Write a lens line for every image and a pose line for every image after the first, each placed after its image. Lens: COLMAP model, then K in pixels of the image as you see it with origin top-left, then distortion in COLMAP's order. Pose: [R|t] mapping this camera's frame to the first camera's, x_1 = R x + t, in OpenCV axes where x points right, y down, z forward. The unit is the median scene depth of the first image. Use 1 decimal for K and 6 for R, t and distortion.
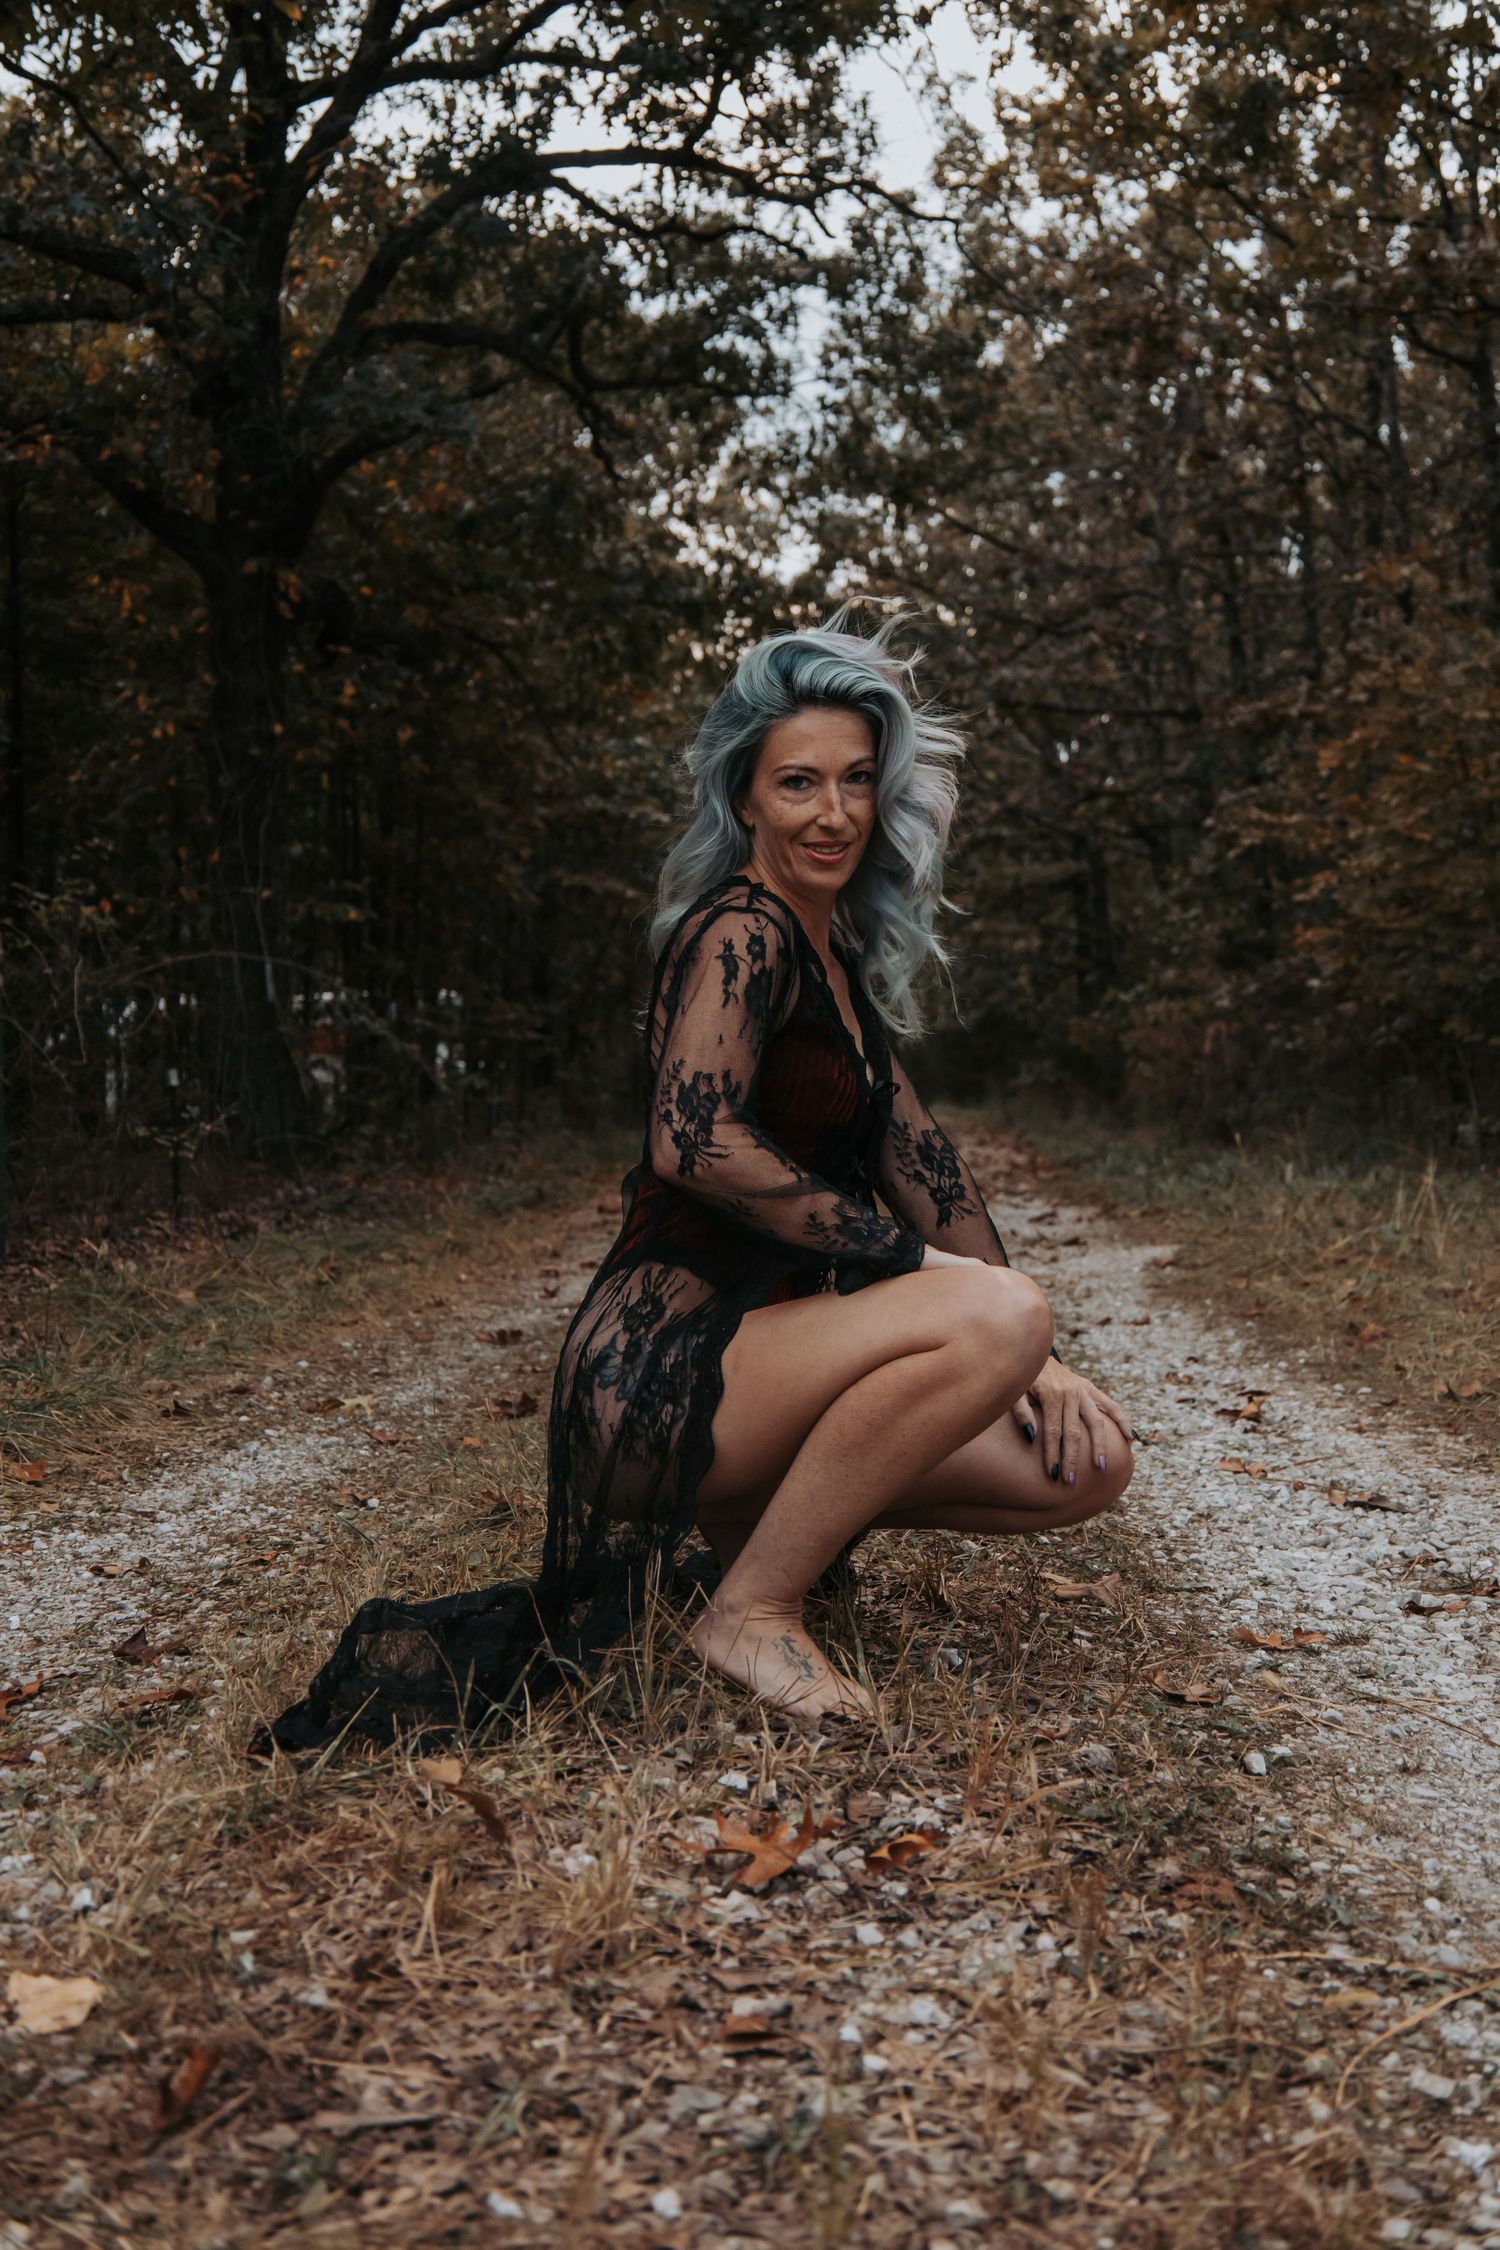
lens RADIAL K [[2816.0, 0, 748.8], [0, 2816.0, 1116.5], [0, 0, 1]] dist [-0.006334, 0.000000]
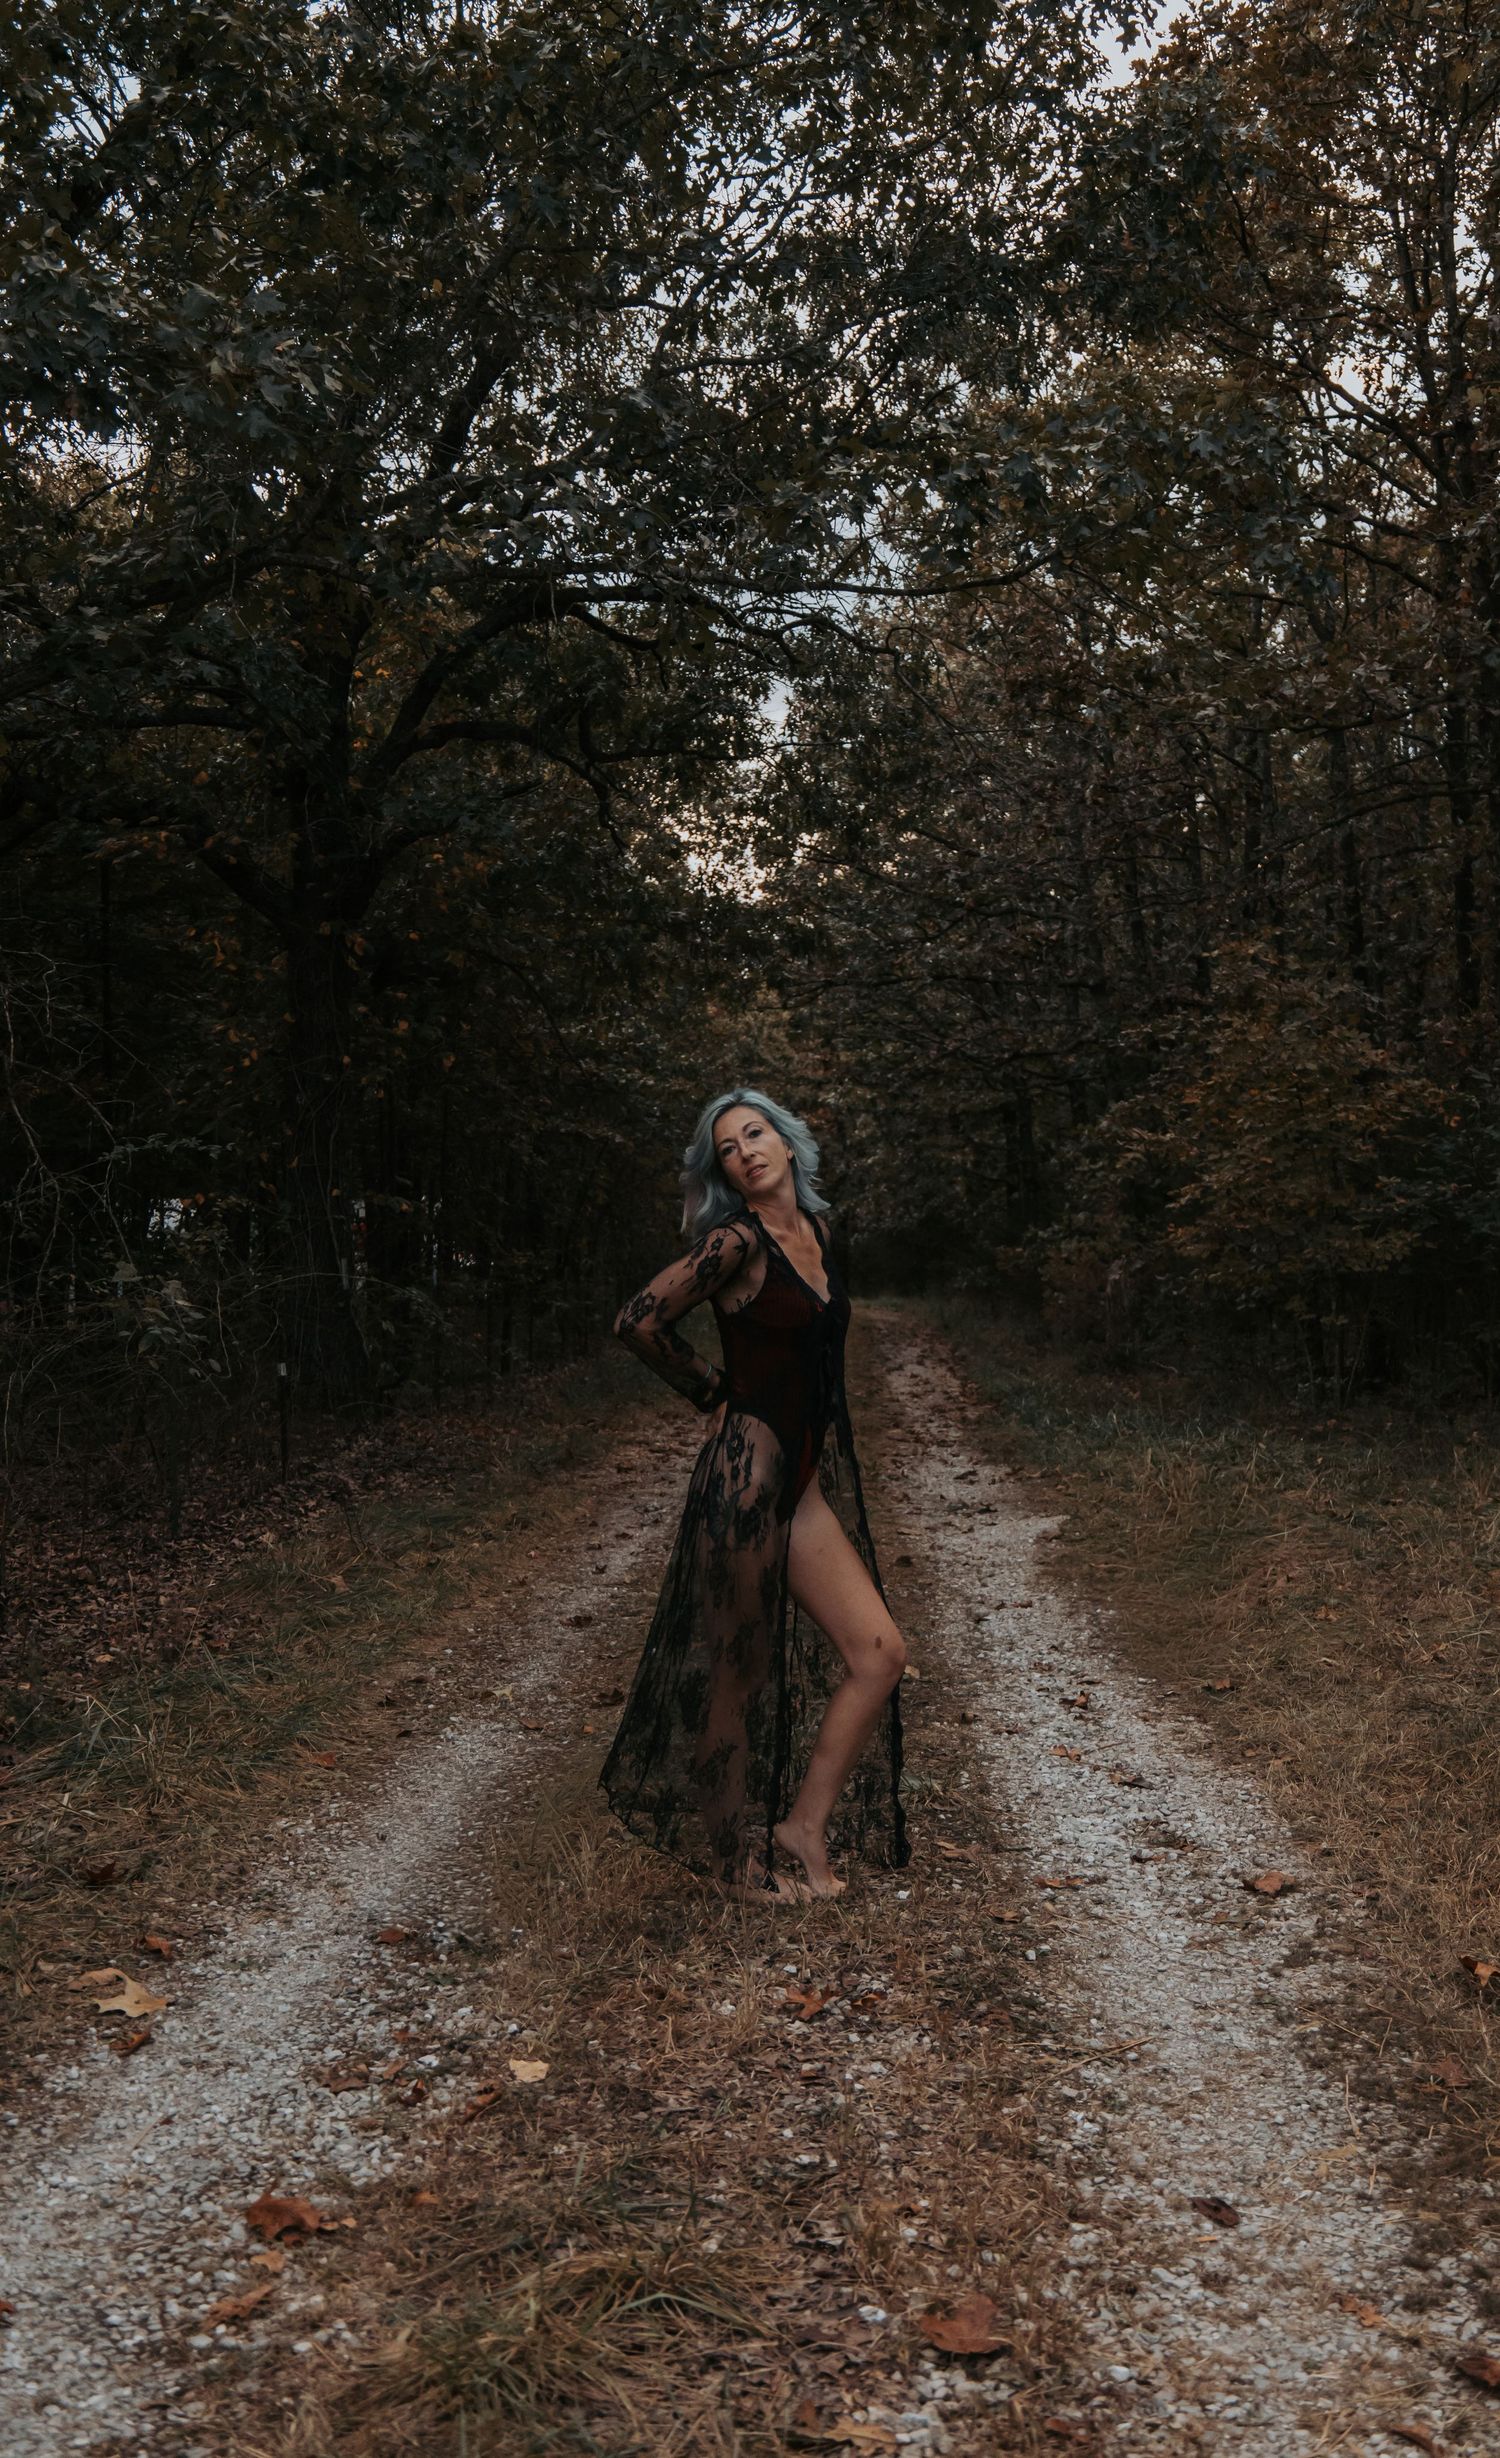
lens RADIAL K [[2720.8, 0, 828.2], [0, 2720.8, 1215.2], [0, 0, 1]] dist [0.004793, 0.000000]
pose [[0.998935, -0.002057, 0.046103, -0.032222], [0.002586, 0.999932, -0.011398, -0.146282], [-0.046077, 0.011505, 0.998872, -0.504250]]
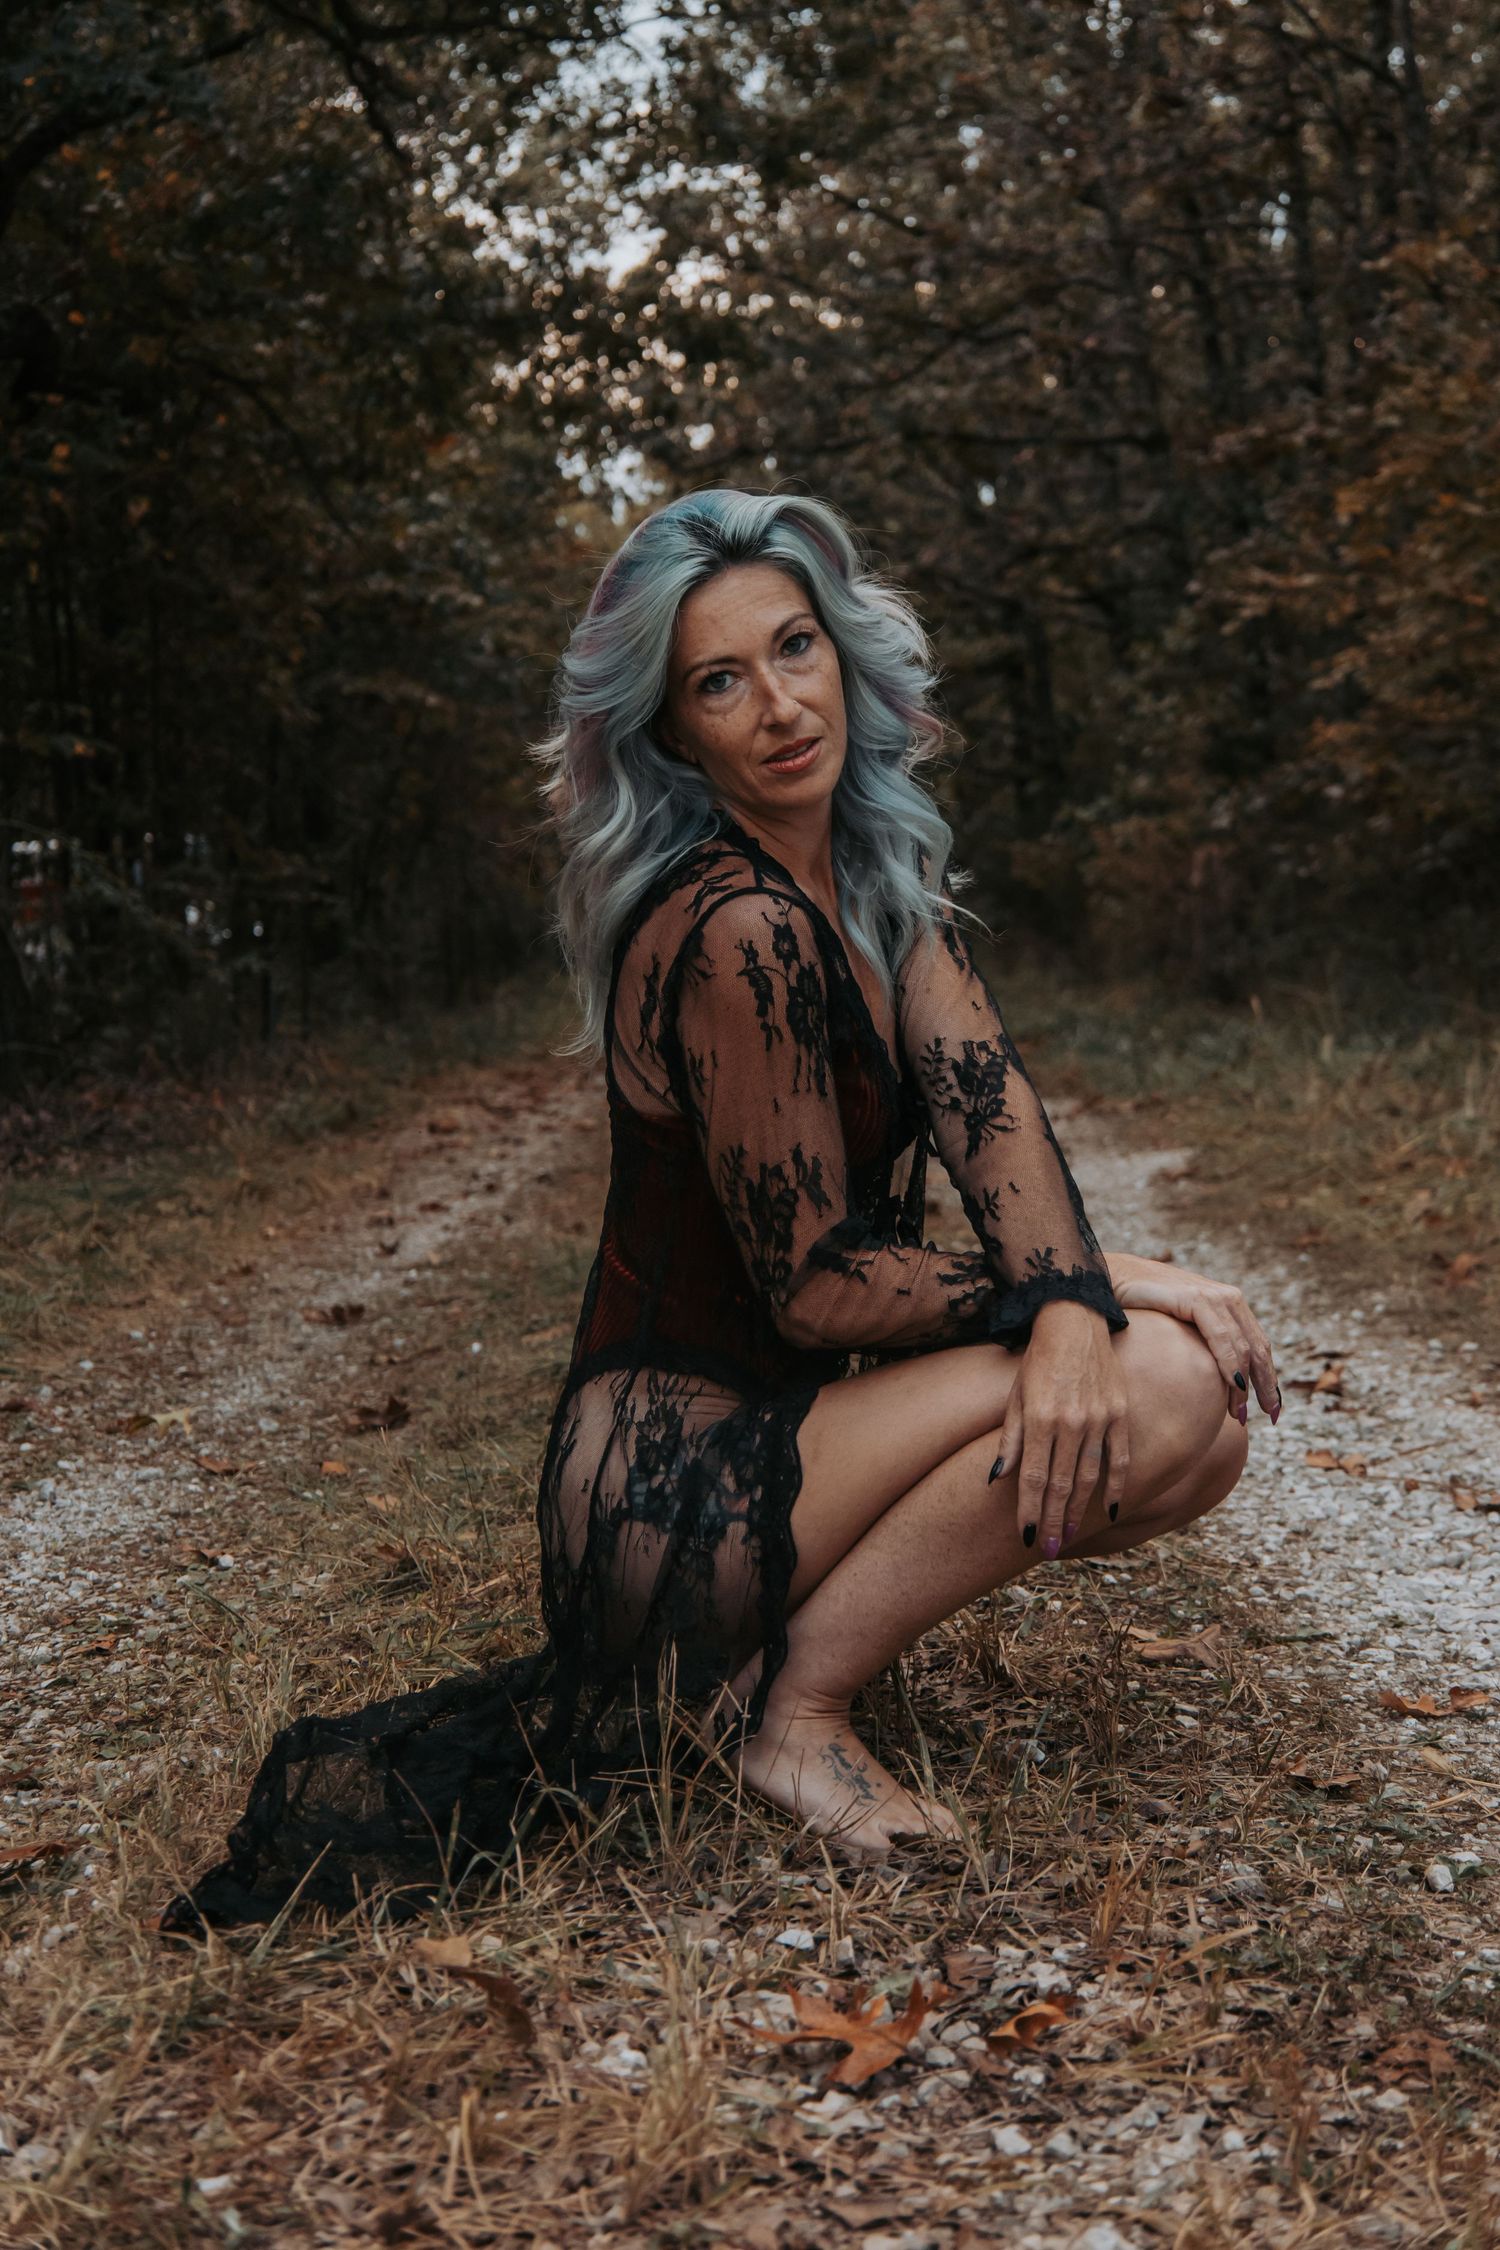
lens RADIAL K [[3675.0, 0, 750.7], [0, 3675.0, 1135.4], [0, 0, 1]] dist [0.011337, 0.000000]
pose [[0.998131, -0.041288, 0.045064, -0.024439], [0.039238, 0.998194, 0.045481, -0.015833], [-0.046860, -0.043628, 0.997948, -0.007290]]
